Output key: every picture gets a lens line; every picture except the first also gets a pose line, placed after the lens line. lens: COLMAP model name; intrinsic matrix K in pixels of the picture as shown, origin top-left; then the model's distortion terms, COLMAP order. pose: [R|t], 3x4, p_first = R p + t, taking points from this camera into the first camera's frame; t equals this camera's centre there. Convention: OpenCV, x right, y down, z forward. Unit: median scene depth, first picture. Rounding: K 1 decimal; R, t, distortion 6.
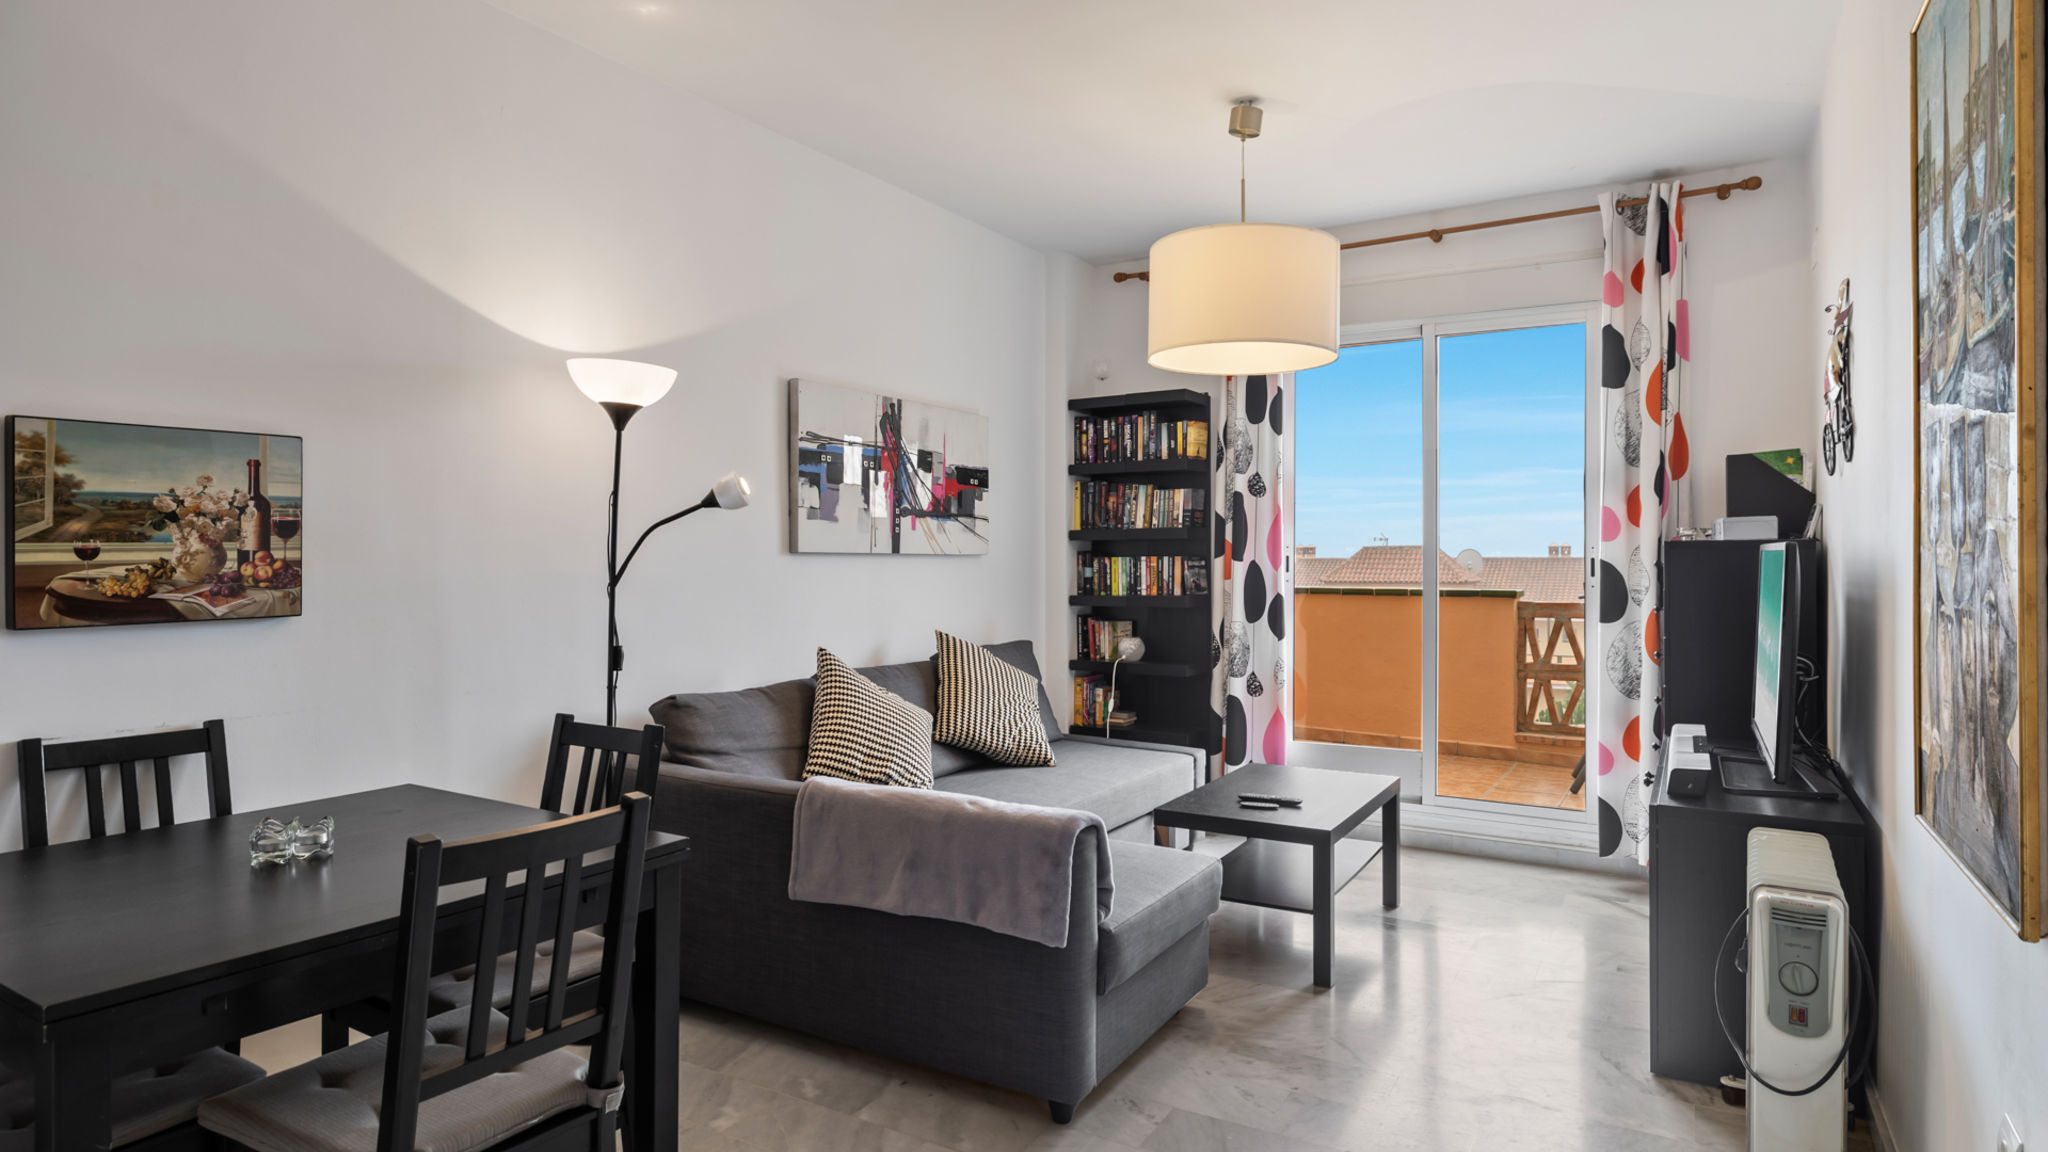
lens RADIAL K [[1128.5, 0, 1032.5], [0, 1128.5, 554.7], [0, 0, 1]] dist [-0.001824, 0.000922]
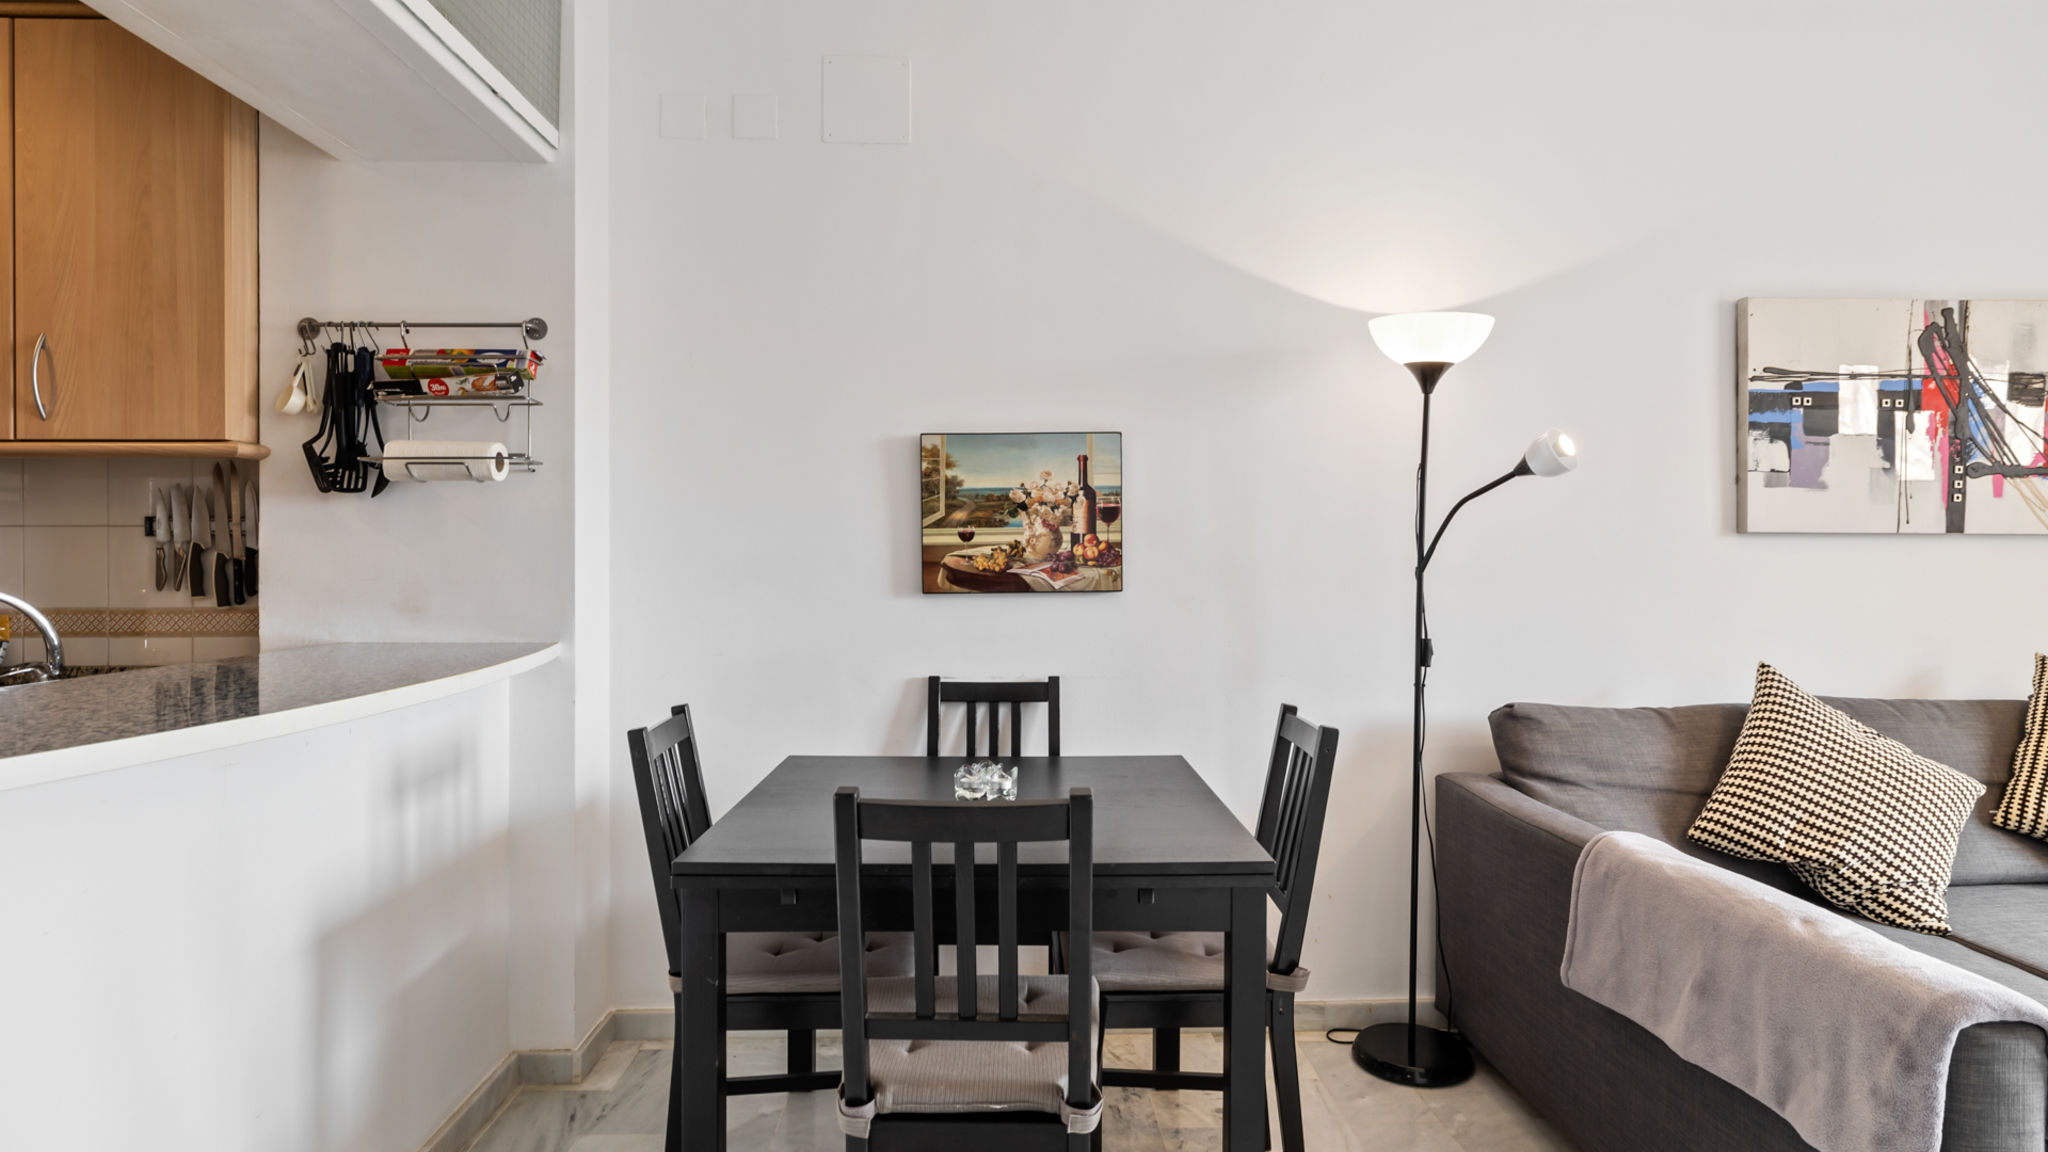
lens RADIAL K [[1128.5, 0, 1018.2], [0, 1128.5, 564.3], [0, 0, 1]] dist [-0.001824, 0.000922]
pose [[0.542833, 0.008027, -0.839802, 0.227594], [0.002555, 0.999934, 0.011209, 0.013536], [0.839837, -0.008231, 0.542777, 0.291970]]
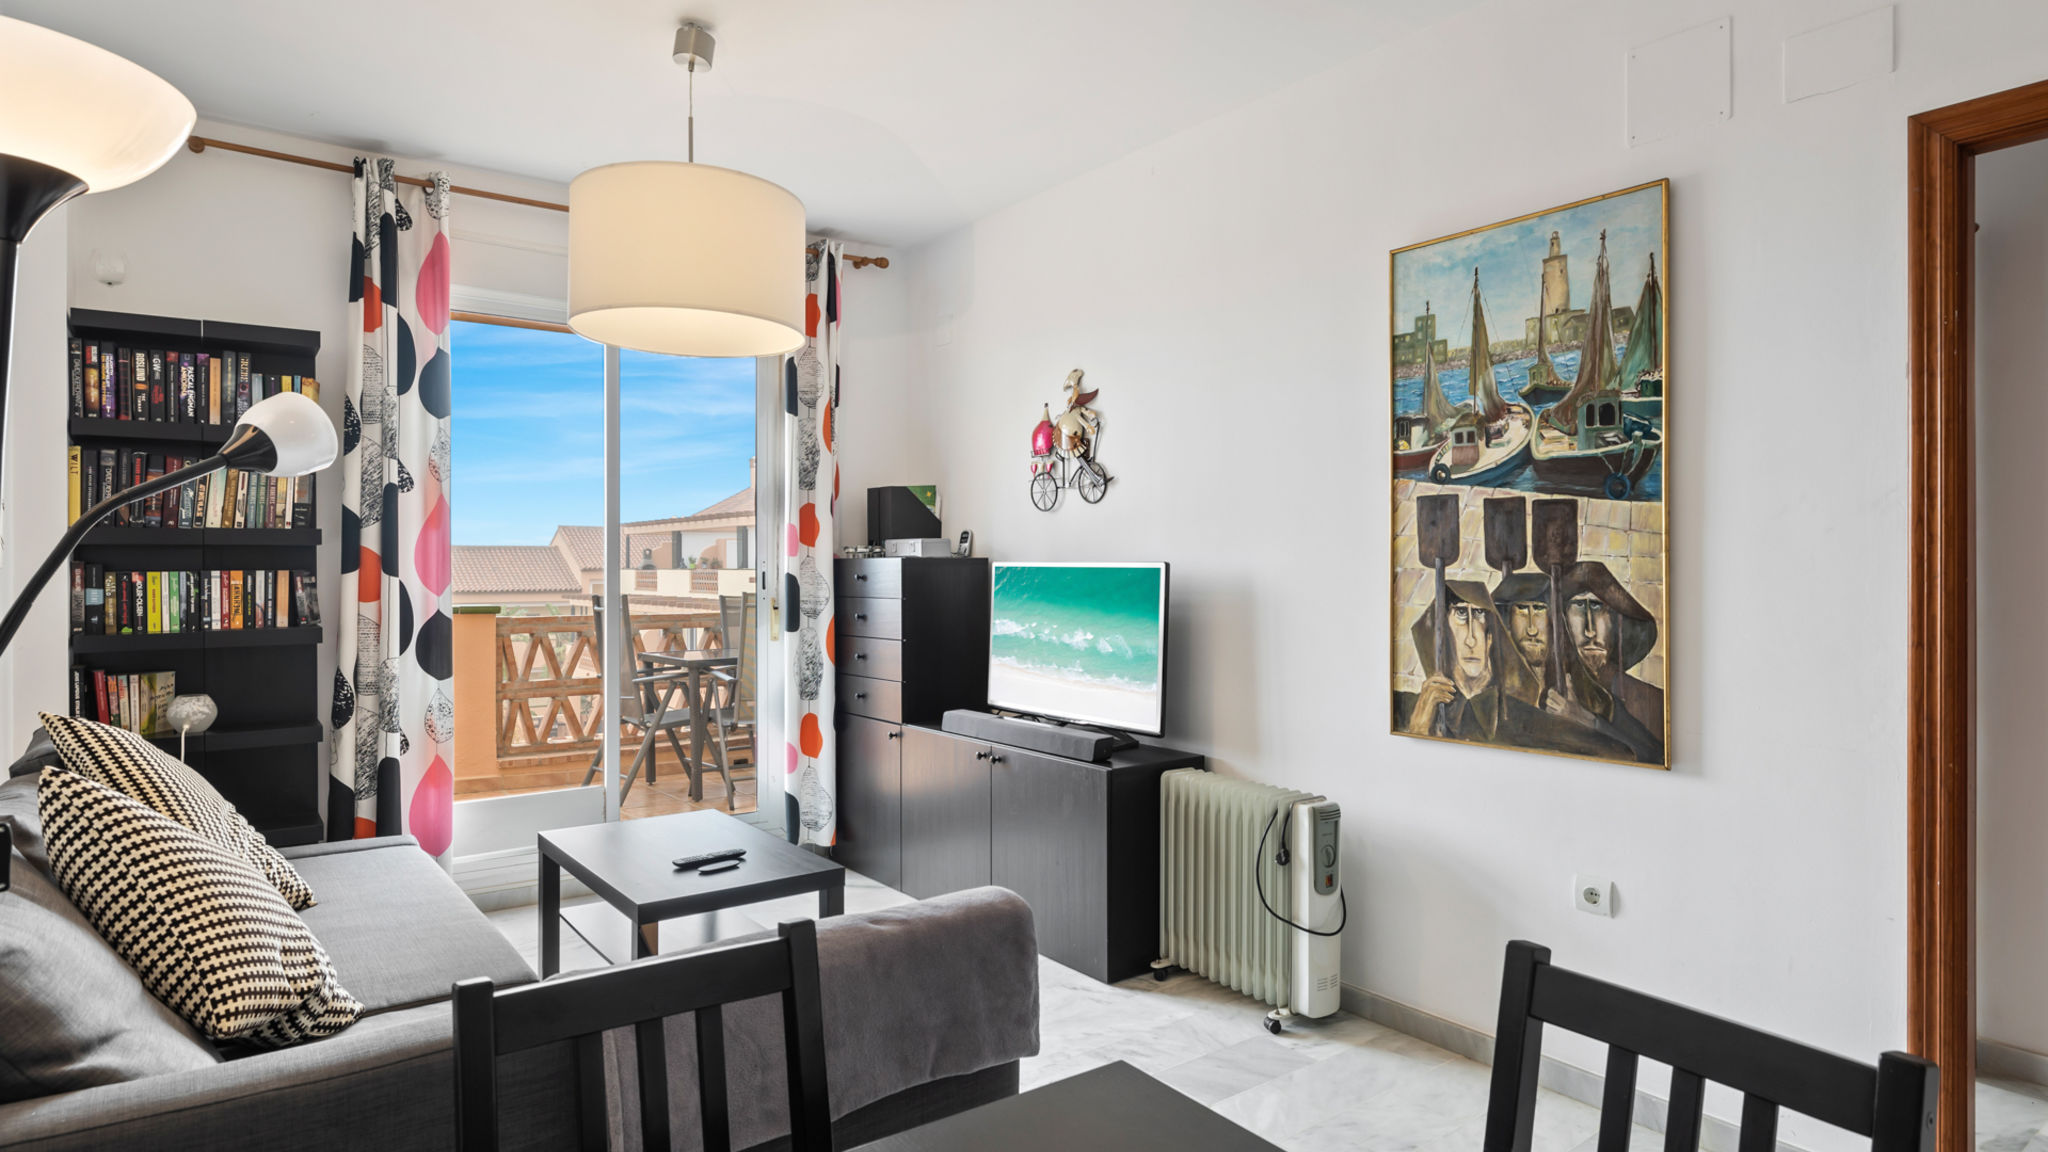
lens RADIAL K [[1128.5, 0, 1032.2], [0, 1128.5, 562.1], [0, 0, 1]] dist [-0.001824, 0.000922]
pose [[0.374678, 0.005200, 0.927140, -0.671201], [-0.003502, 0.999985, -0.004193, -0.004847], [-0.927148, -0.001676, 0.374691, 0.626798]]
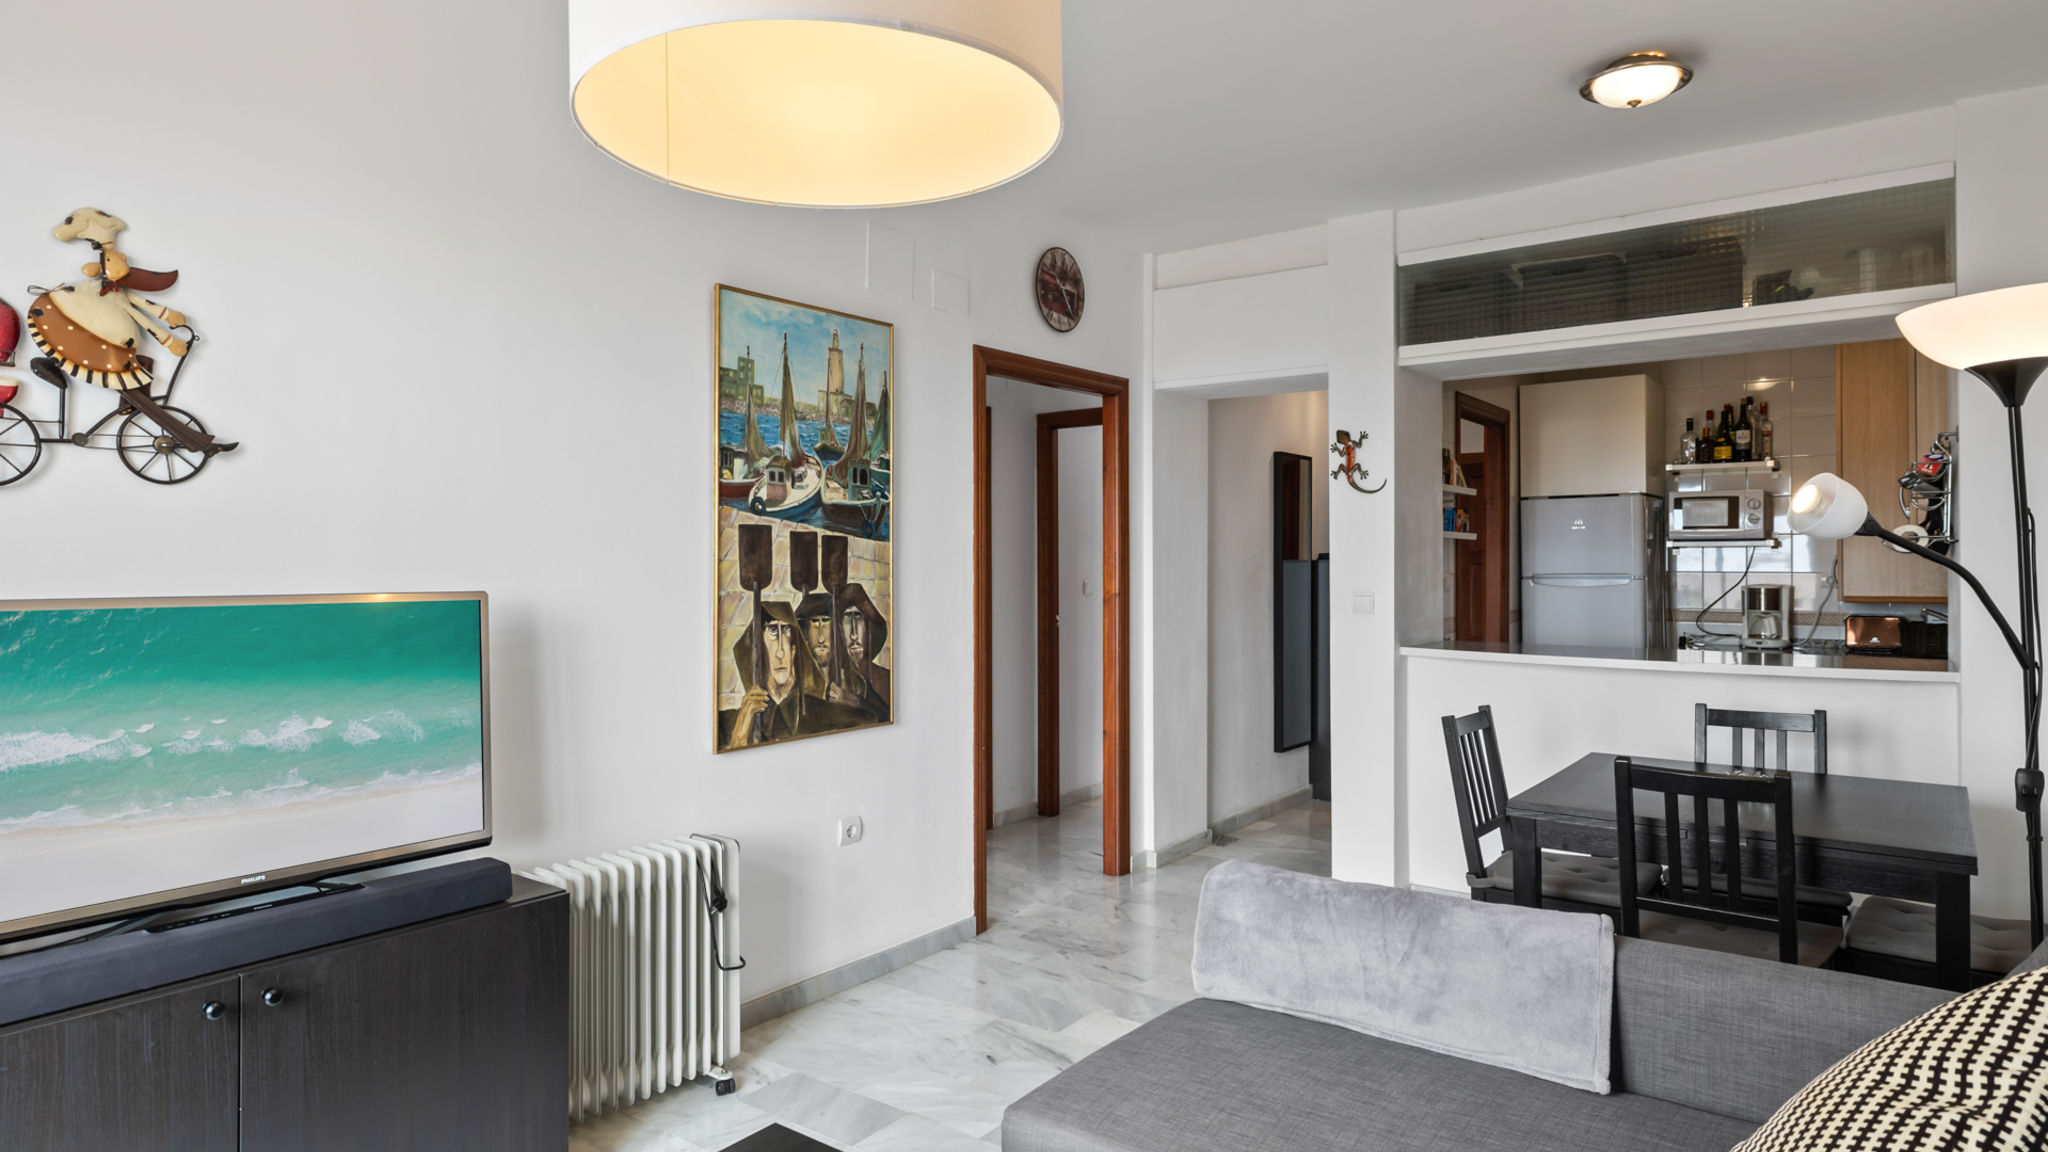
lens RADIAL K [[1128.5, 0, 1008.0], [0, 1128.5, 557.8], [0, 0, 1]] dist [-0.001824, 0.000922]
pose [[-0.991991, 0.005452, 0.126193, 0.103063], [0.004220, 0.999941, -0.010027, -0.028147], [-0.126240, -0.009414, -0.991955, 1.890304]]
